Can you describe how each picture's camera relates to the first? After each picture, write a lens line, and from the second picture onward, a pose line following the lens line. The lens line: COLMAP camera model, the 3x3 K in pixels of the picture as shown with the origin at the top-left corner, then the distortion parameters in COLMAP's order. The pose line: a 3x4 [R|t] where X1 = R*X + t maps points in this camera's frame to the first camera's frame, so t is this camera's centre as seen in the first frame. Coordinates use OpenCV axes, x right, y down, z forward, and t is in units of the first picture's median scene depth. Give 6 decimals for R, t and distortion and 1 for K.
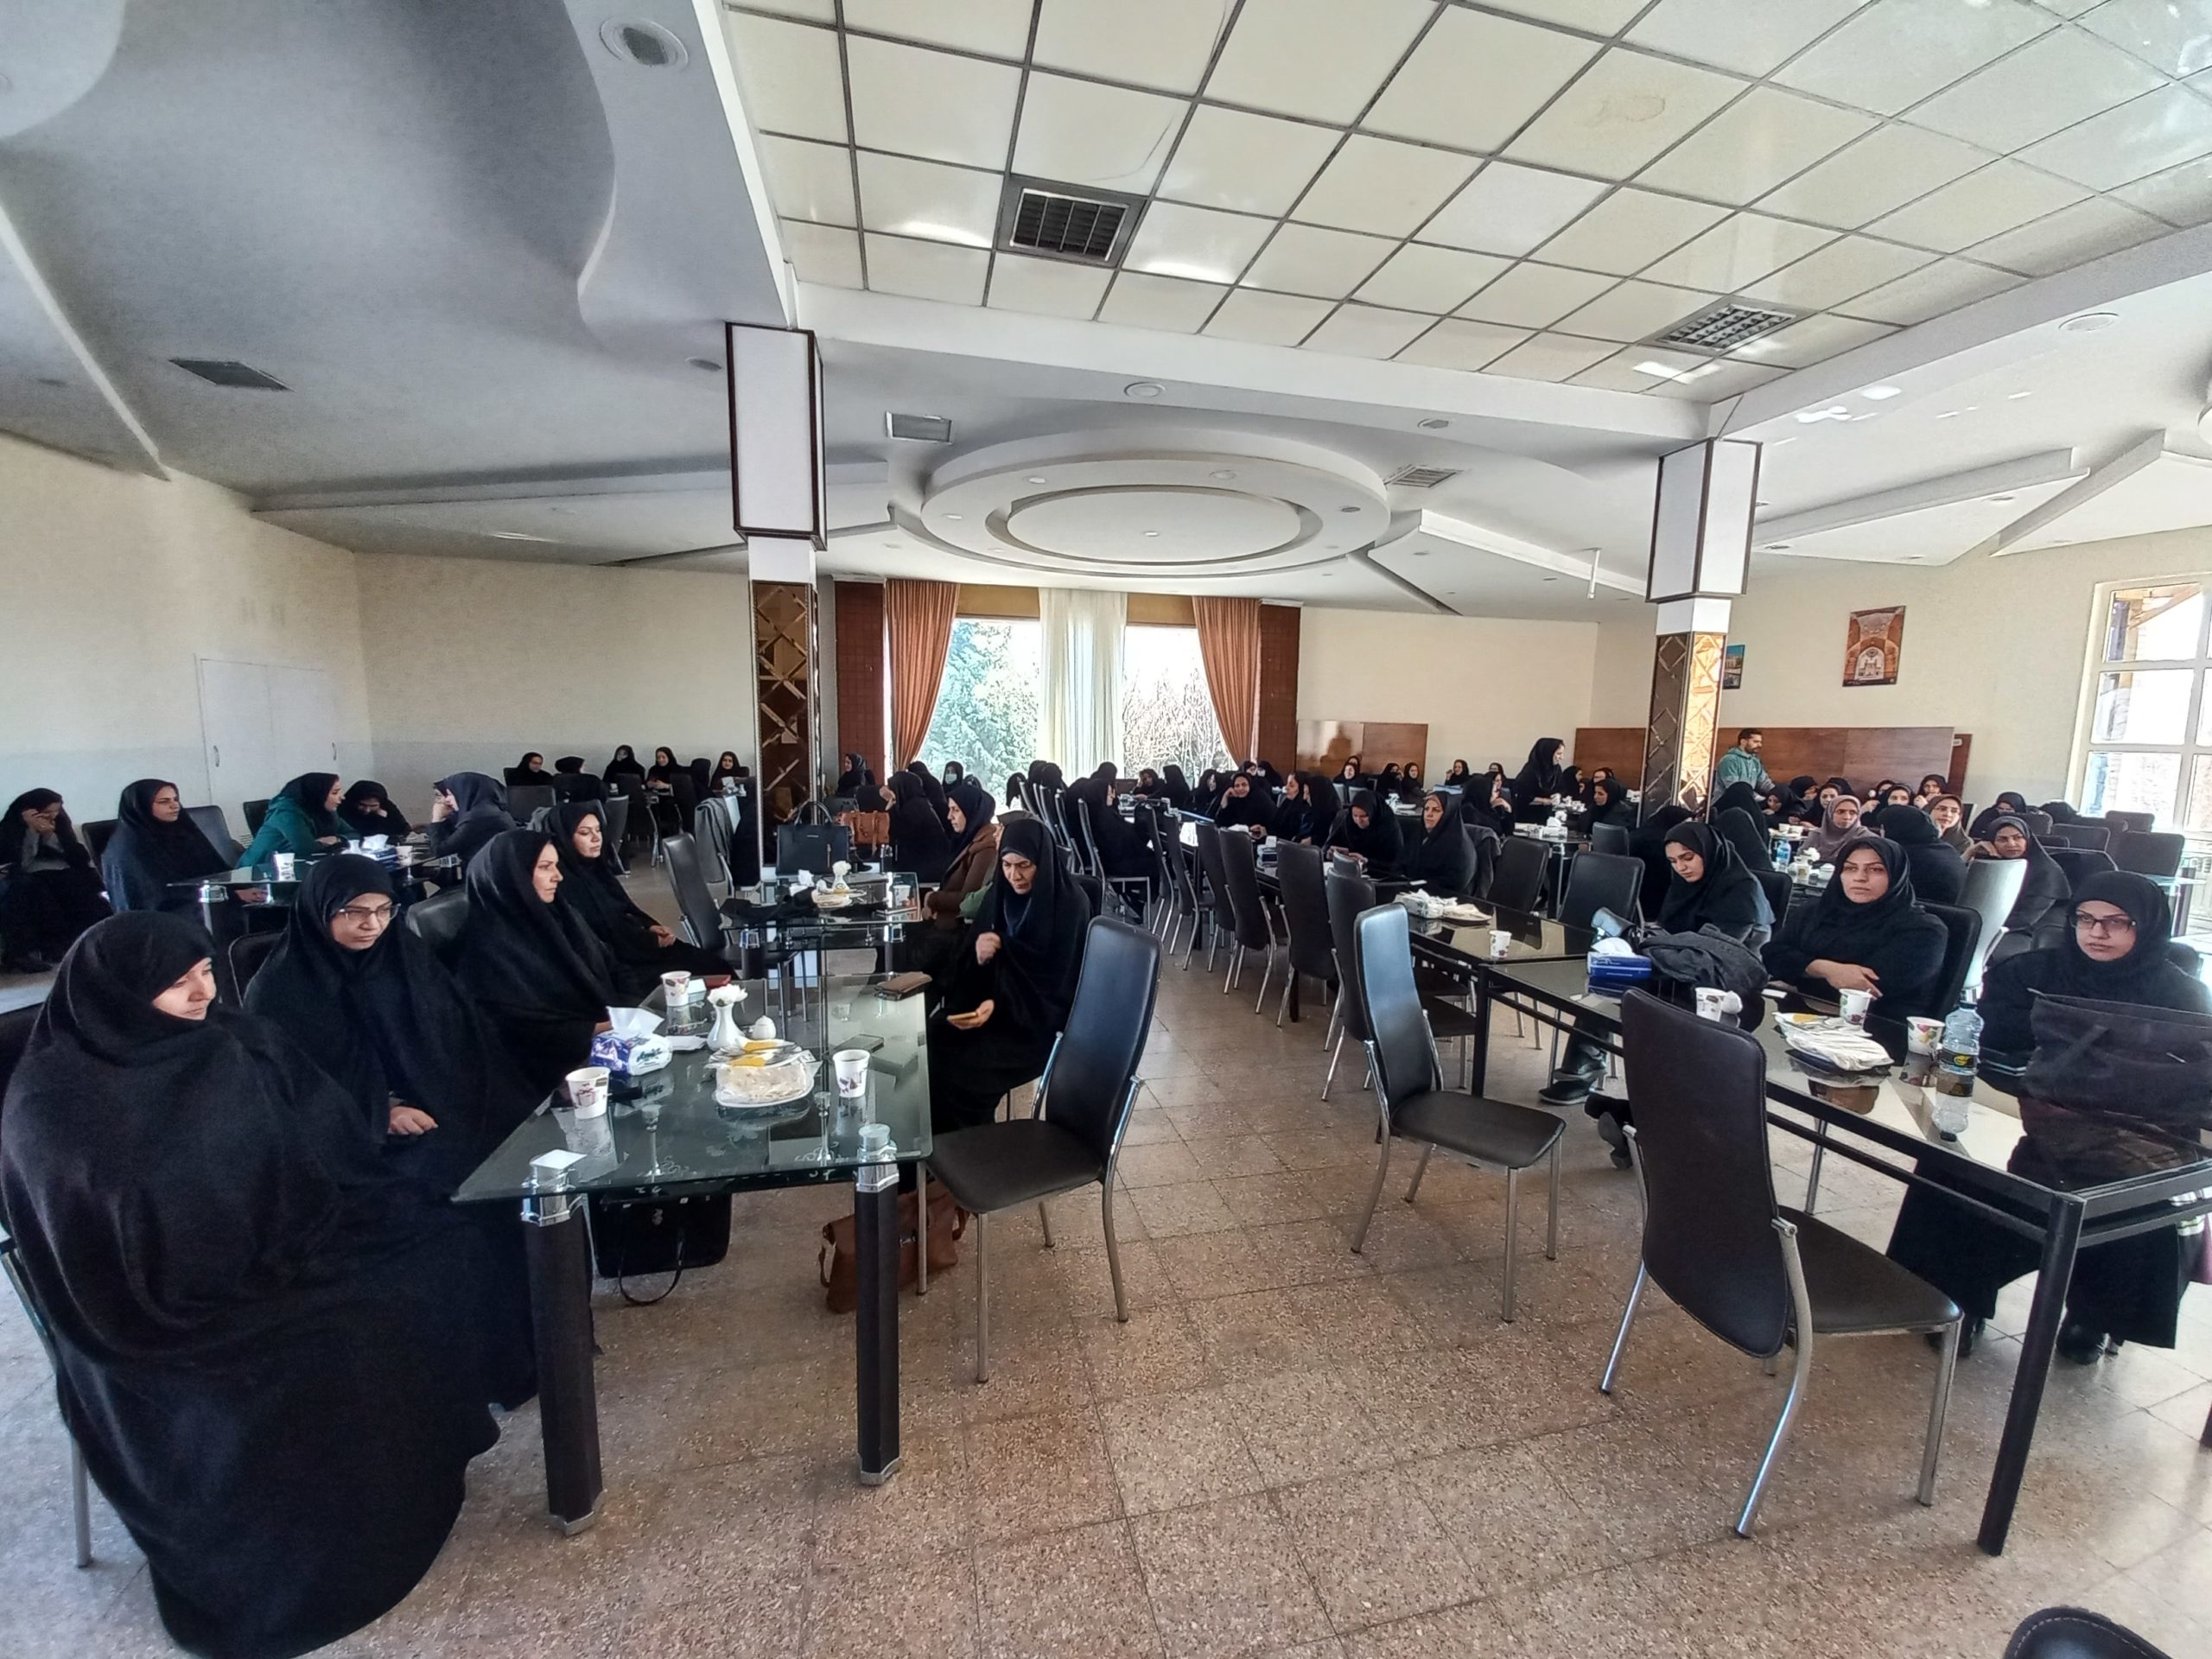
lens RADIAL K [[870.7, 0, 1106.0], [0, 870.7, 829.5], [0, 0, 1]] dist [-0.001334, -0.000183]
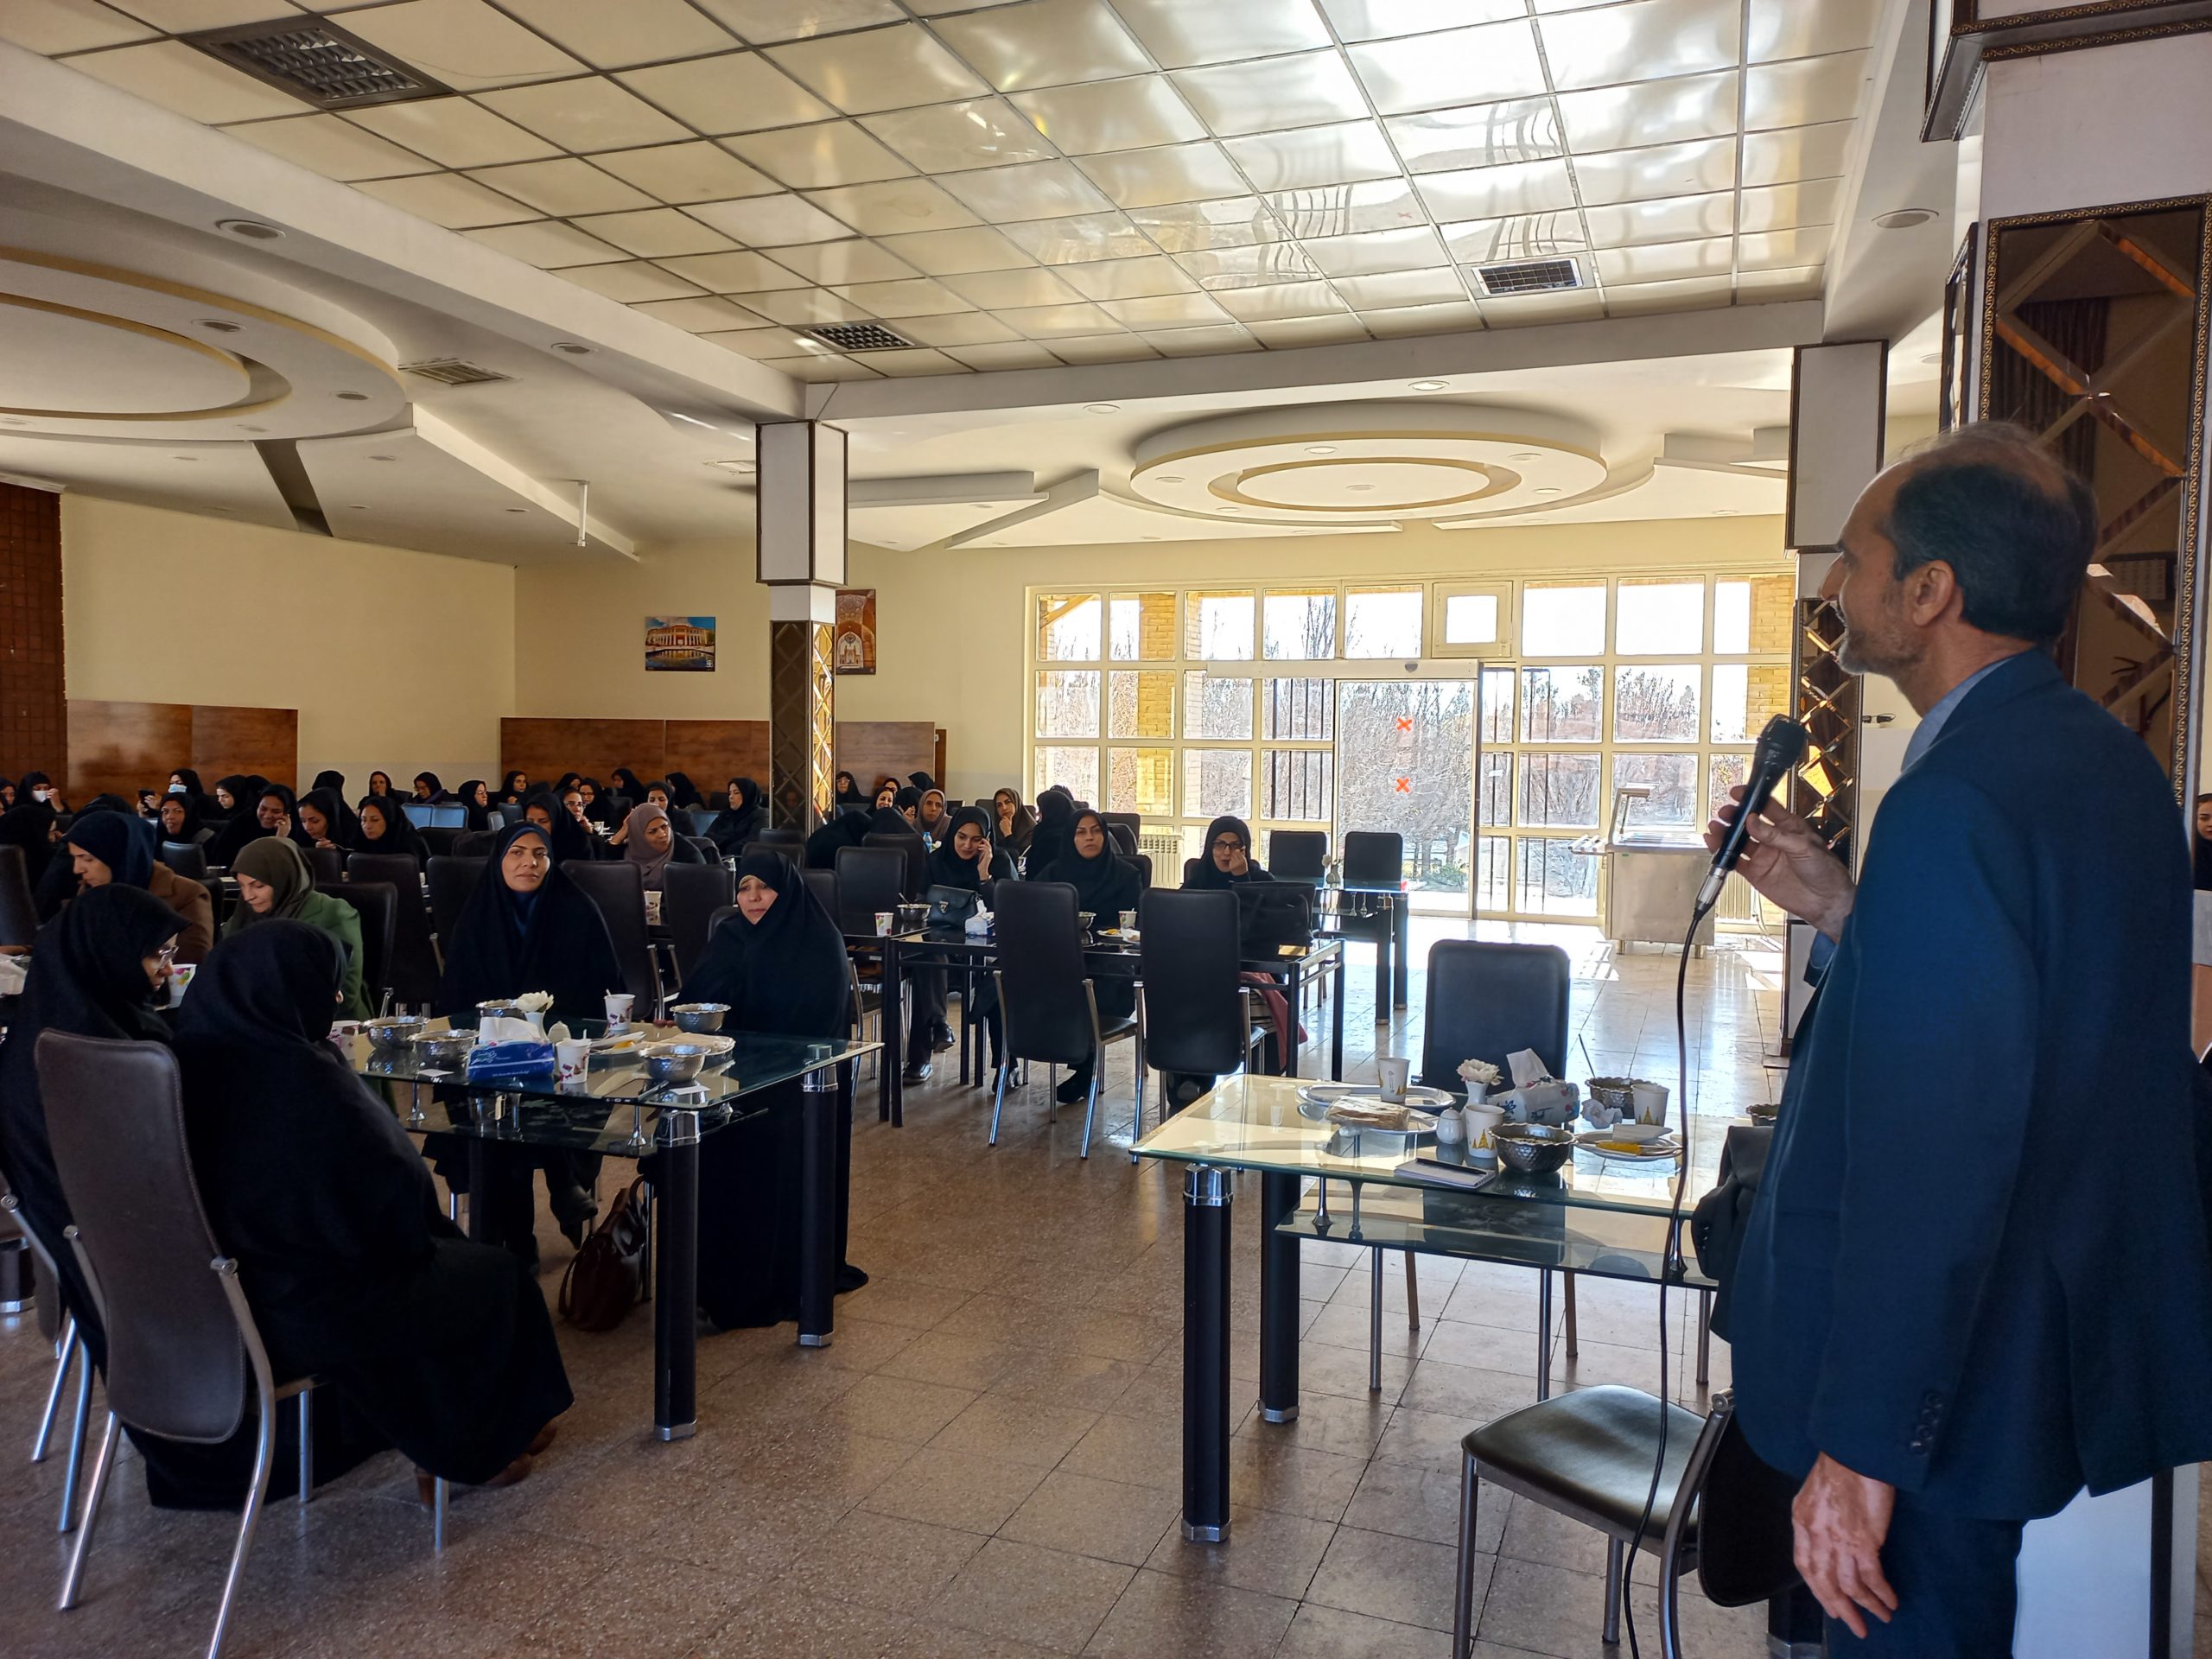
lens RADIAL K [[1585.6, 0, 1106.0], [0, 1585.6, 829.5], [0, 0, 1]] dist [-0.006378, -0.000245]
pose [[0.558721, -0.050078, 0.827842, -0.429238], [0.084801, 0.996393, 0.003040, 0.012954], [-0.825009, 0.068504, 0.560952, -0.151756]]
